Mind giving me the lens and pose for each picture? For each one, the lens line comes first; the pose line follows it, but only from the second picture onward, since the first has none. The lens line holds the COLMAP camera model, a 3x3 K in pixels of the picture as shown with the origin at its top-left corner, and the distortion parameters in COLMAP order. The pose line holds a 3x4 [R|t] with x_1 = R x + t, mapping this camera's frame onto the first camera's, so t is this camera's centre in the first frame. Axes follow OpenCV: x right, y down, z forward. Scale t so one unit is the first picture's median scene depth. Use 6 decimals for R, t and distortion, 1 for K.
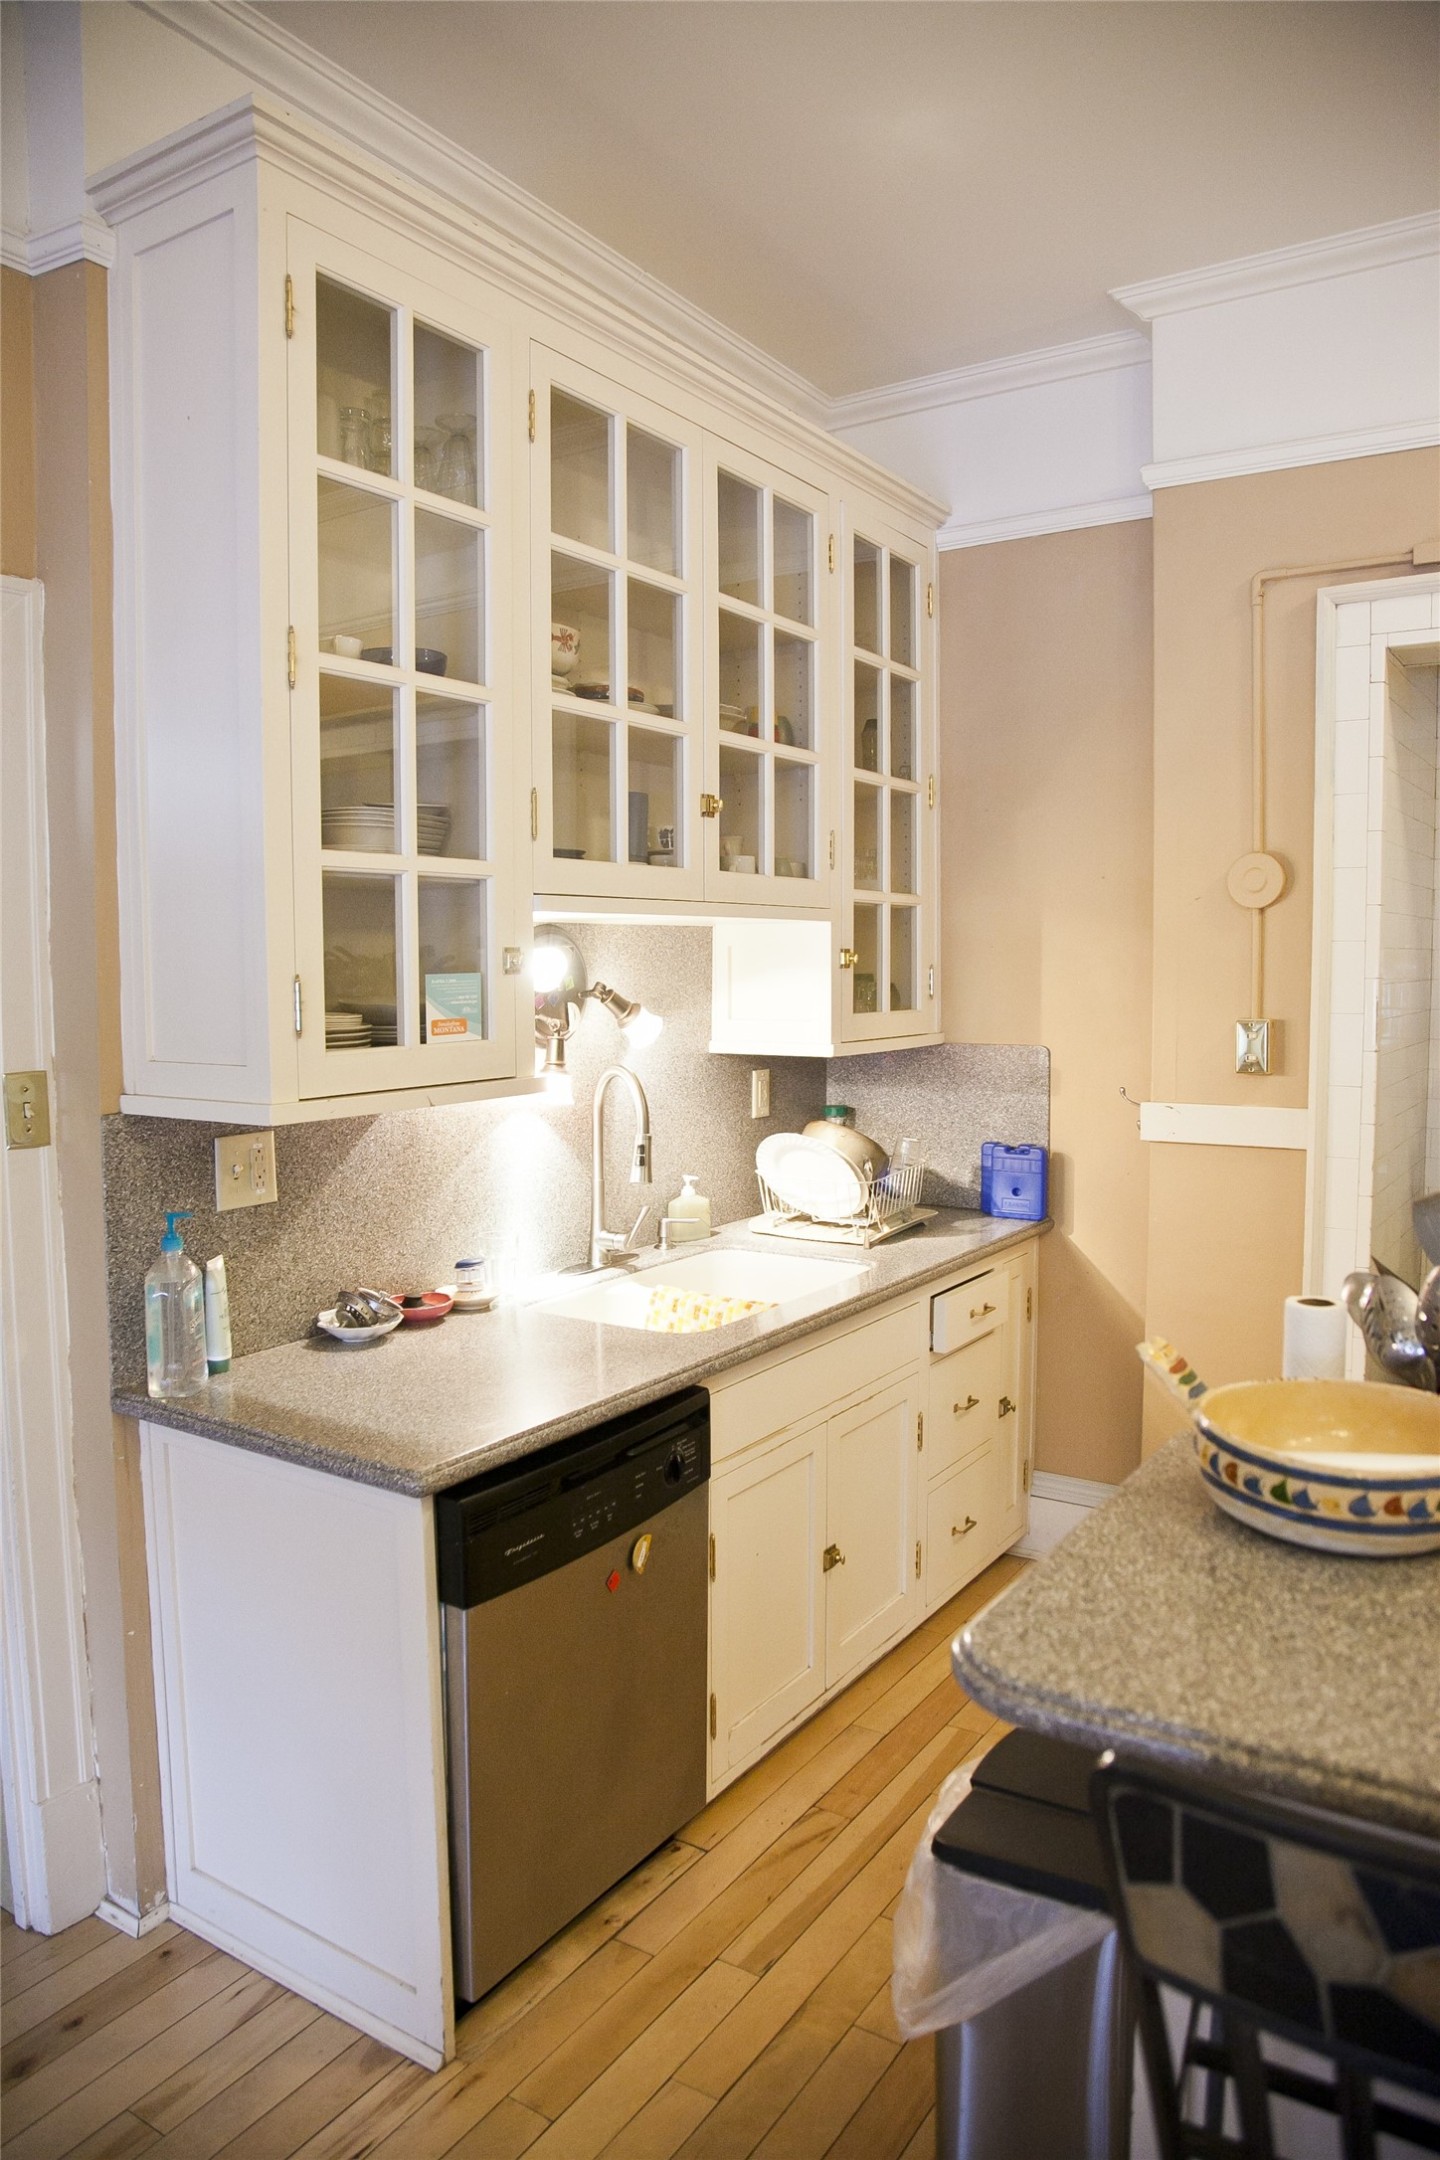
lens RADIAL K [[1477.2, 0, 720.0], [0, 1477.2, 1080.0], [0, 0, 1]] dist [-0.128707, 0.072509]
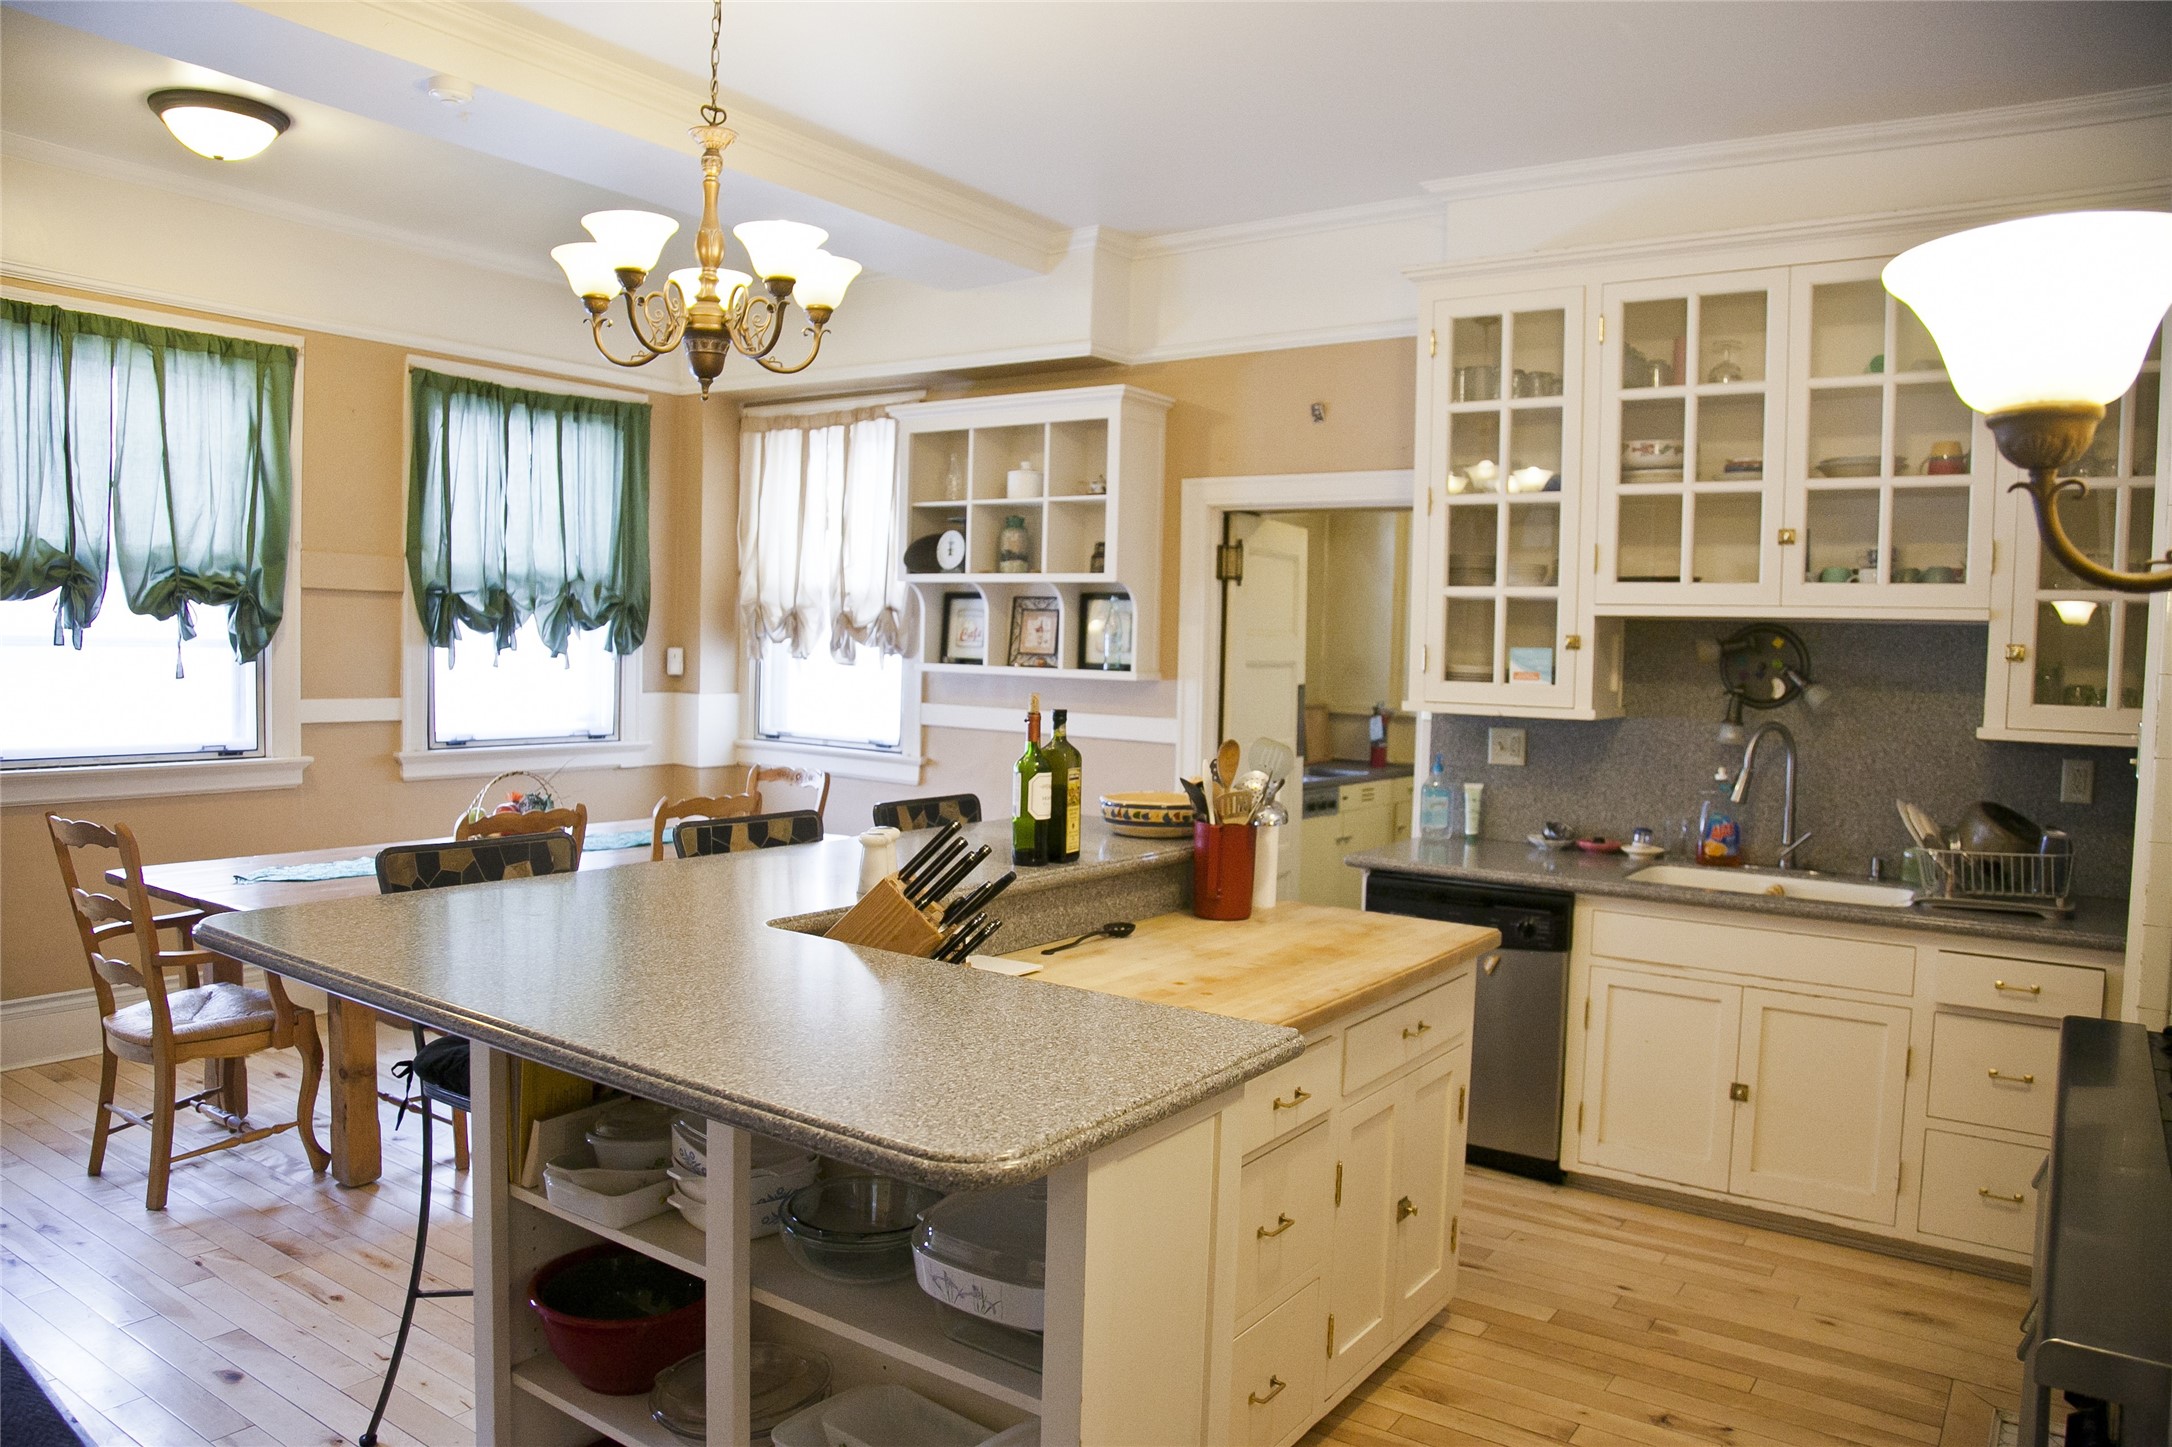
lens RADIAL K [[1485.4, 0, 1075.1], [0, 1485.4, 716.1], [0, 0, 1]] dist [-0.128707, 0.072509]
pose [[-0.039356, 0.056976, -0.997600, 1.249746], [-0.103624, 0.992757, 0.060787, -0.028654], [0.993838, 0.105768, -0.033167, 0.357407]]
